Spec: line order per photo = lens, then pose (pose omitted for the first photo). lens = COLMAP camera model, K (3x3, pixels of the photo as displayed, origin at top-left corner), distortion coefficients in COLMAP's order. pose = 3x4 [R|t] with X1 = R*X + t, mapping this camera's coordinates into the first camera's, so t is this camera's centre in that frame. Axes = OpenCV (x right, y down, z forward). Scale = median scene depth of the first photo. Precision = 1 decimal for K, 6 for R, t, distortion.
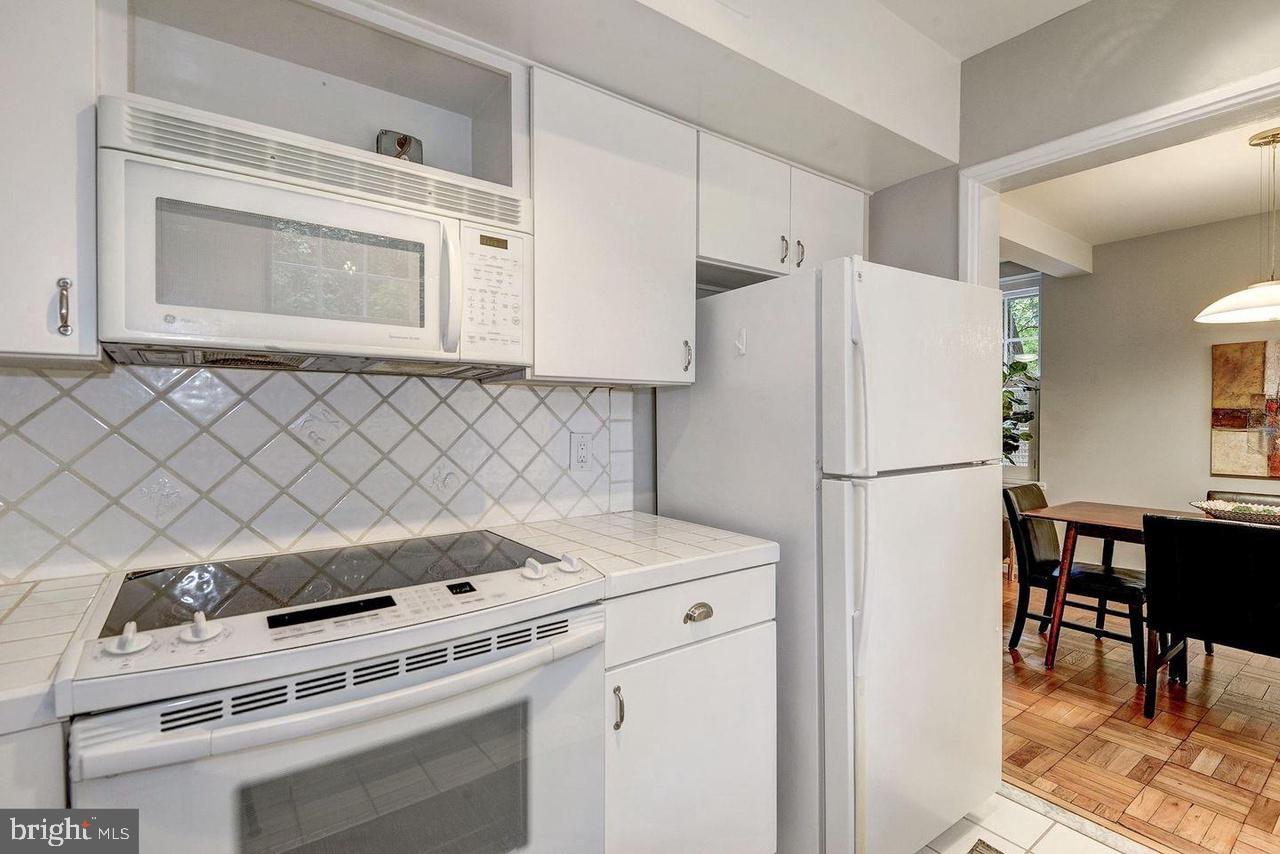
lens RADIAL K [[587.3, 0, 643.5], [0, 587.3, 421.5], [0, 0, 1]] dist [-0.002619, -0.001052]
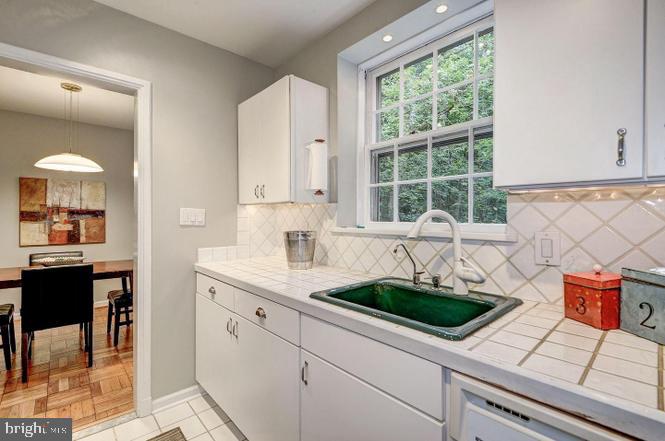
lens RADIAL K [[316.5, 0, 332.9], [0, 316.5, 219.0], [0, 0, 1]] dist [-0.000923, -0.000290]
pose [[-0.121510, -0.007512, 0.992562, -0.166885], [0.003011, 0.999964, 0.007937, -0.002042], [-0.992586, 0.003953, -0.121483, 0.134265]]
